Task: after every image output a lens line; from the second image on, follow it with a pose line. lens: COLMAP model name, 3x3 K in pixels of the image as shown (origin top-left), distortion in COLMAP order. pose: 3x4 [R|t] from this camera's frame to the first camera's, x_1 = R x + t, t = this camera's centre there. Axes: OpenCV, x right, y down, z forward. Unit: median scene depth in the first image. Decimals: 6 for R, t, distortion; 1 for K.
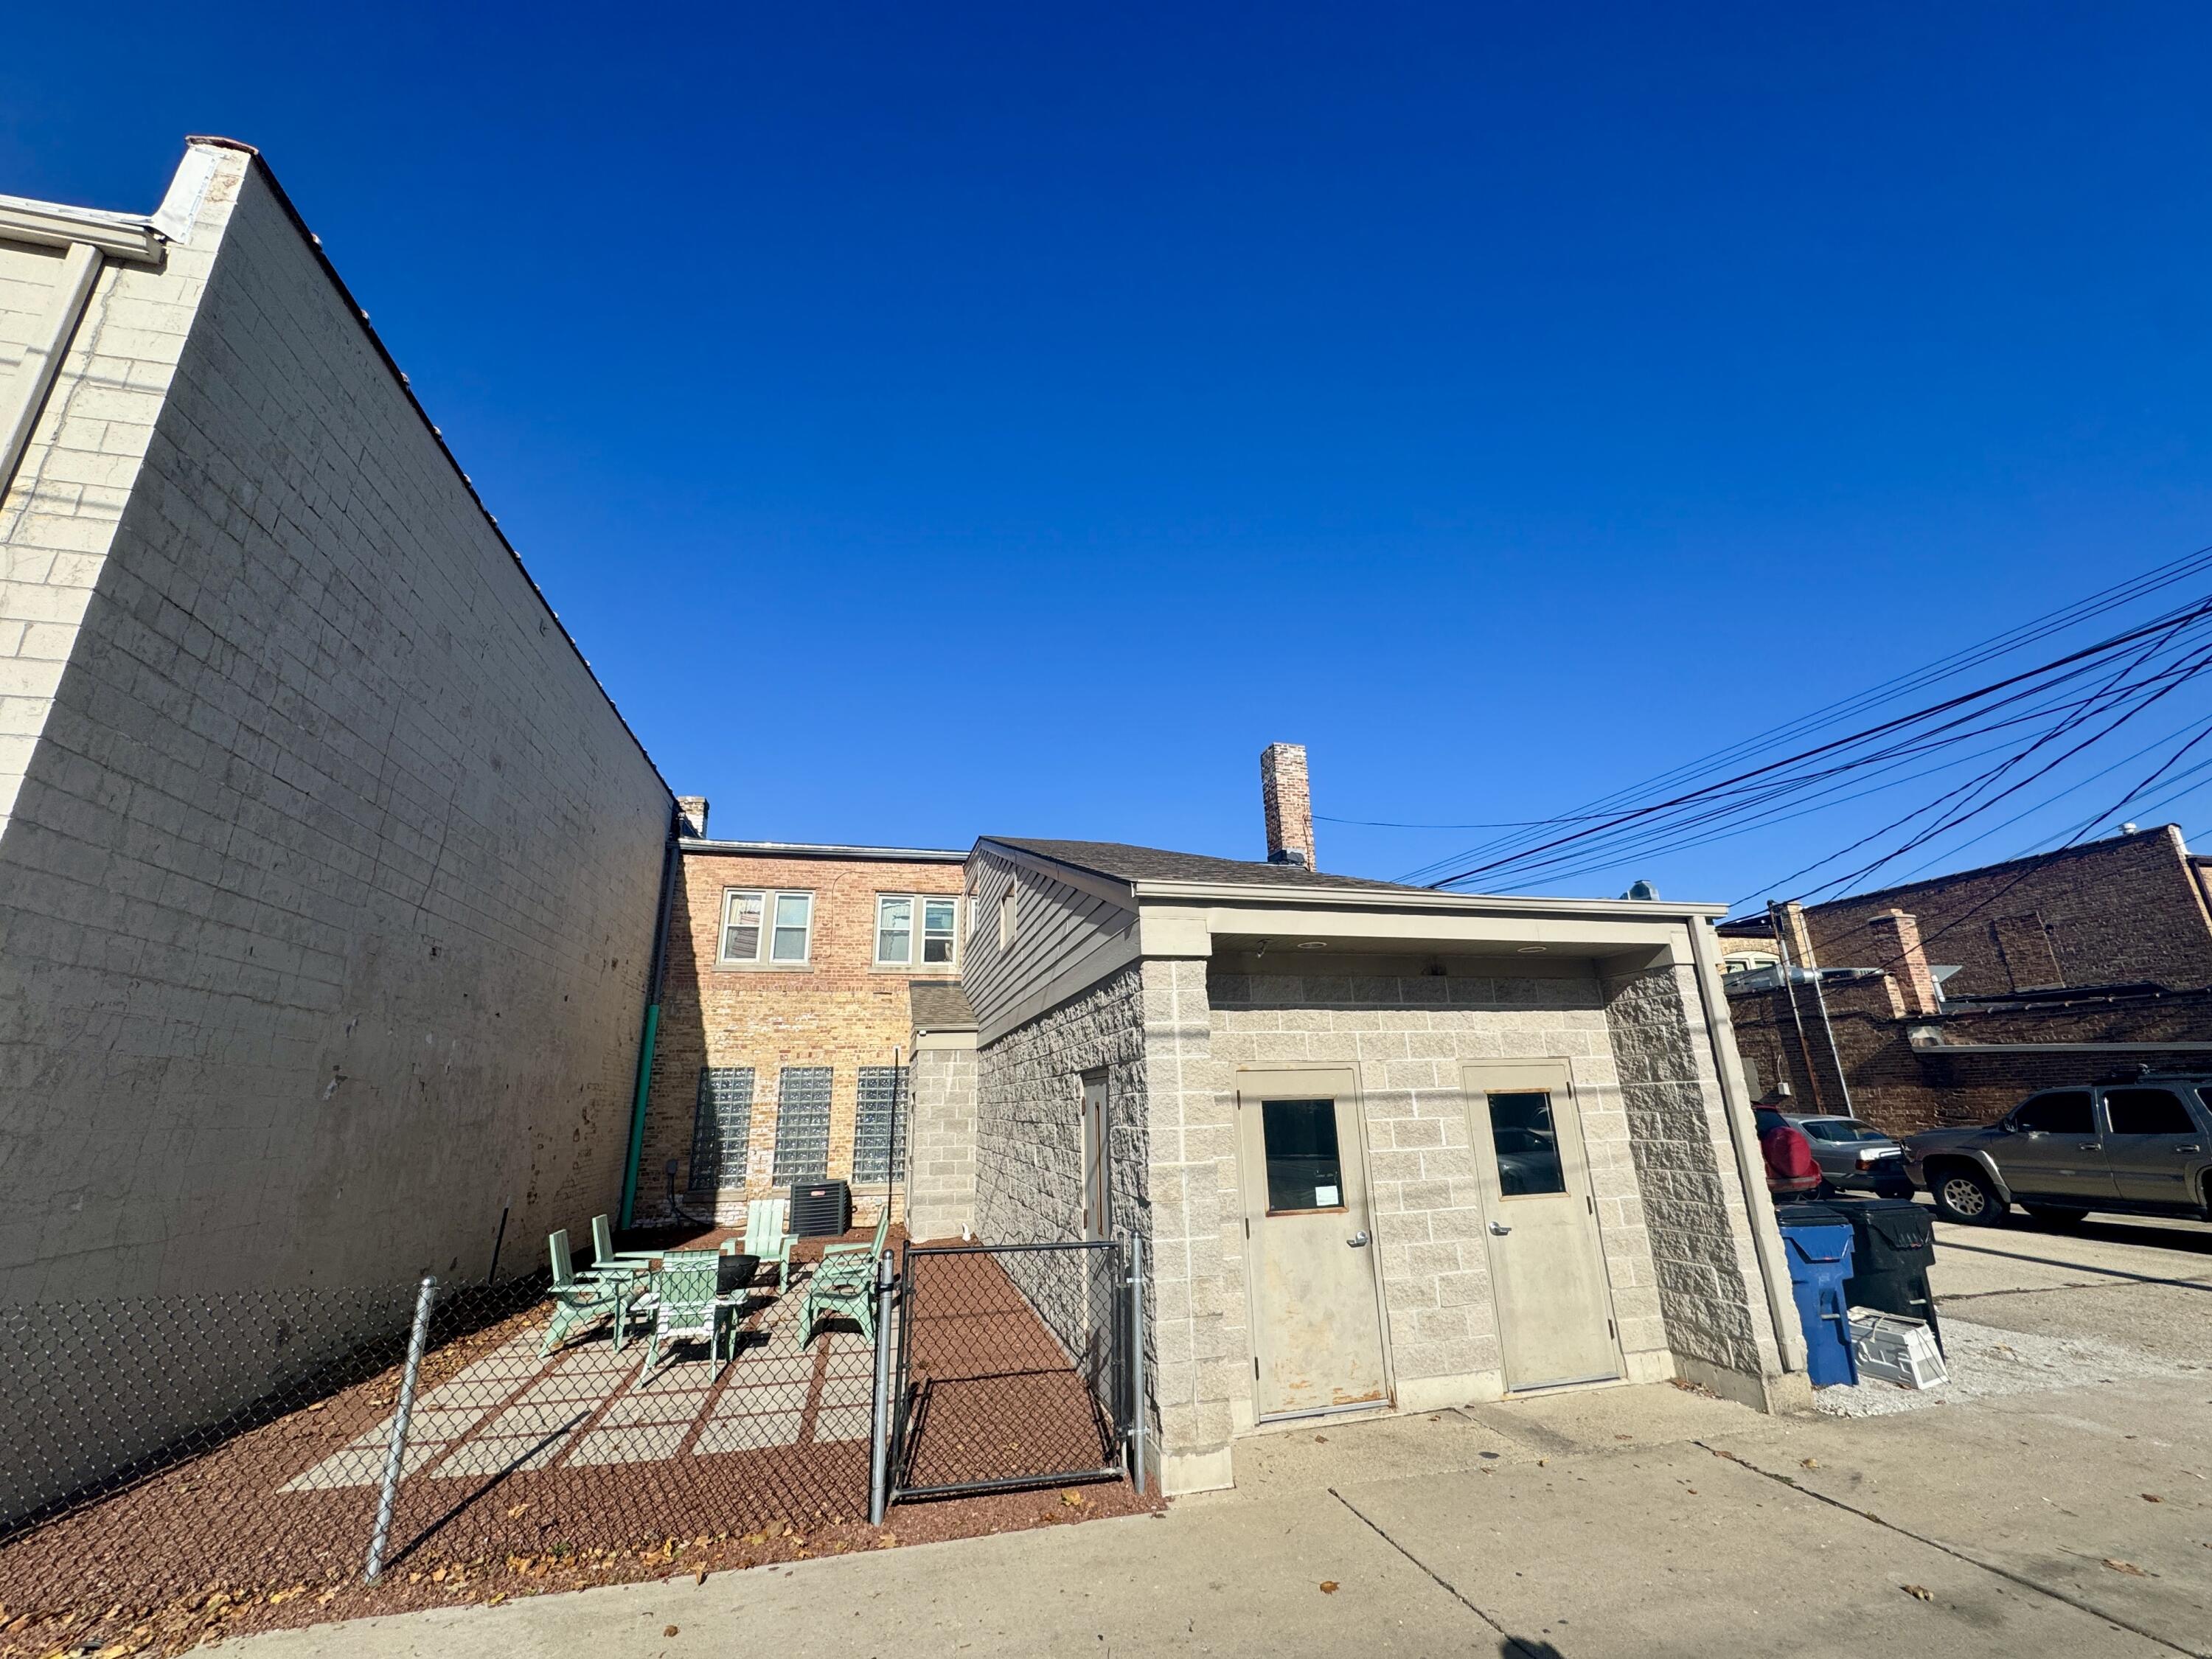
lens RADIAL K [[876.0, 0, 1103.0], [0, 876.0, 828.8], [0, 0, 1]] dist [-0.004156, 0.000292]
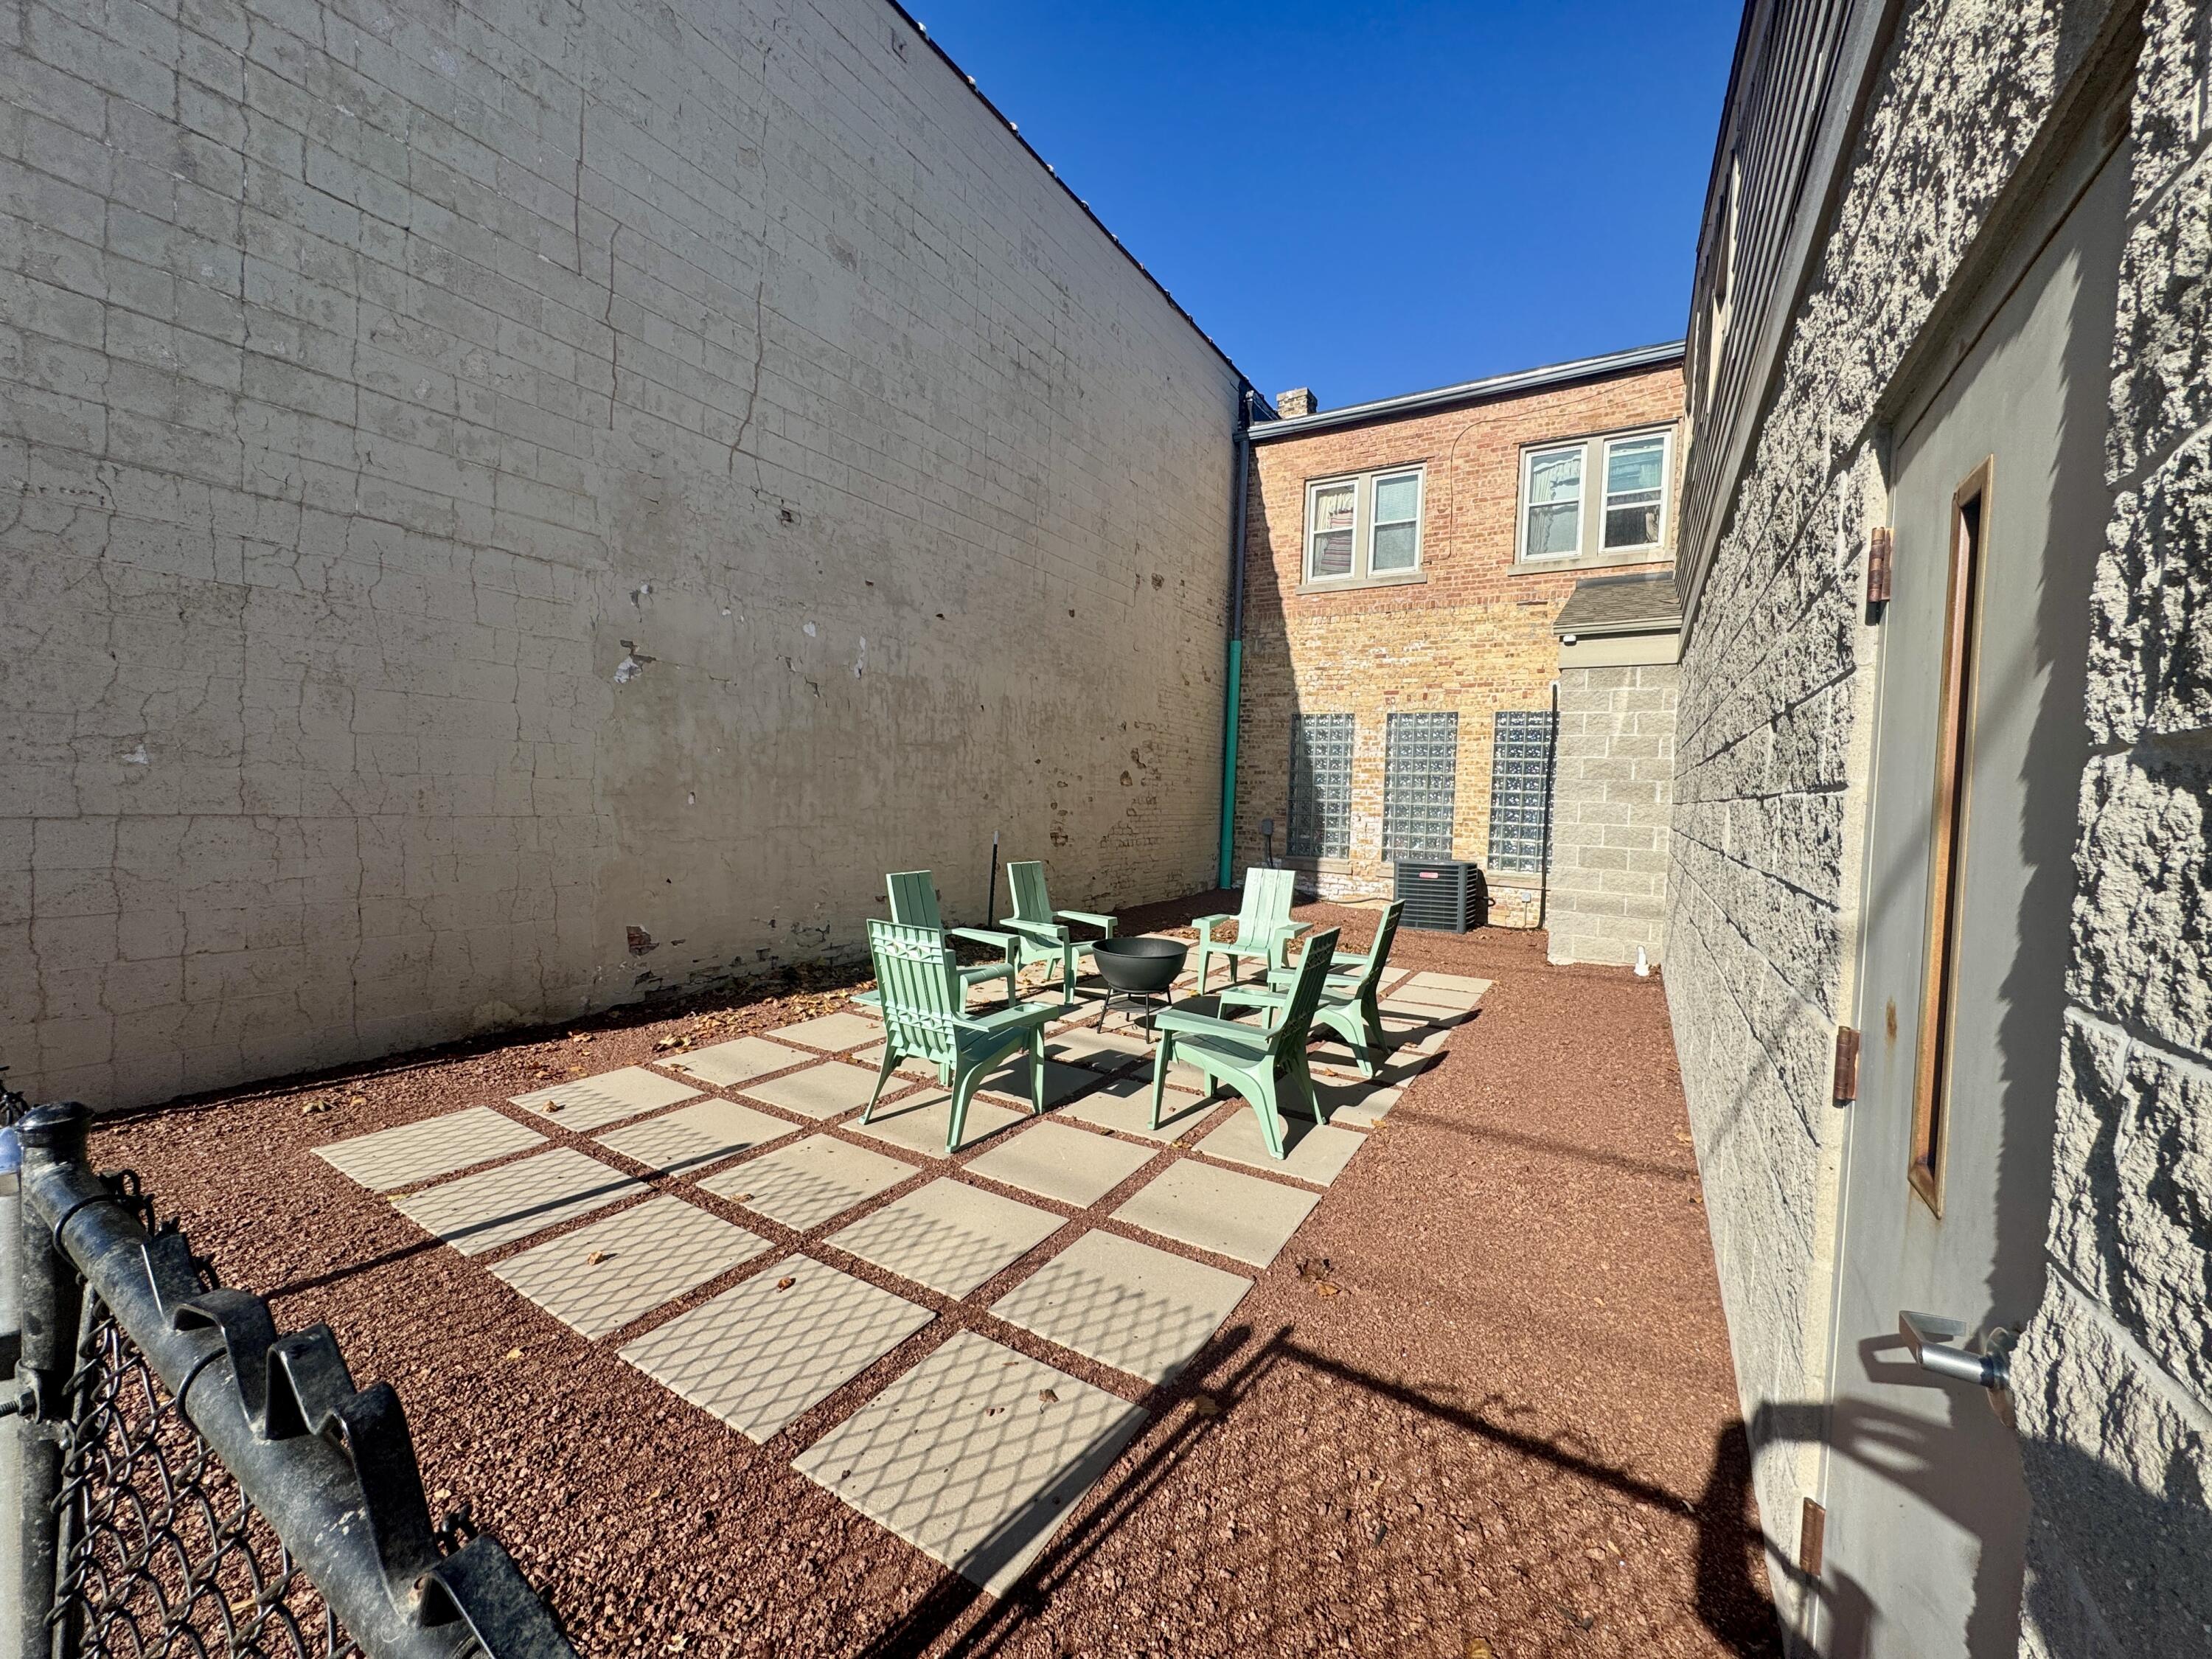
lens RADIAL K [[876.0, 0, 1108.5], [0, 876.0, 828.8], [0, 0, 1]] dist [-0.004156, 0.000292]
pose [[0.705370, 0.076678, -0.704679, -0.000267], [0.165328, 0.948917, 0.268745, 0.128142], [0.689289, -0.306068, 0.656661, 0.320181]]
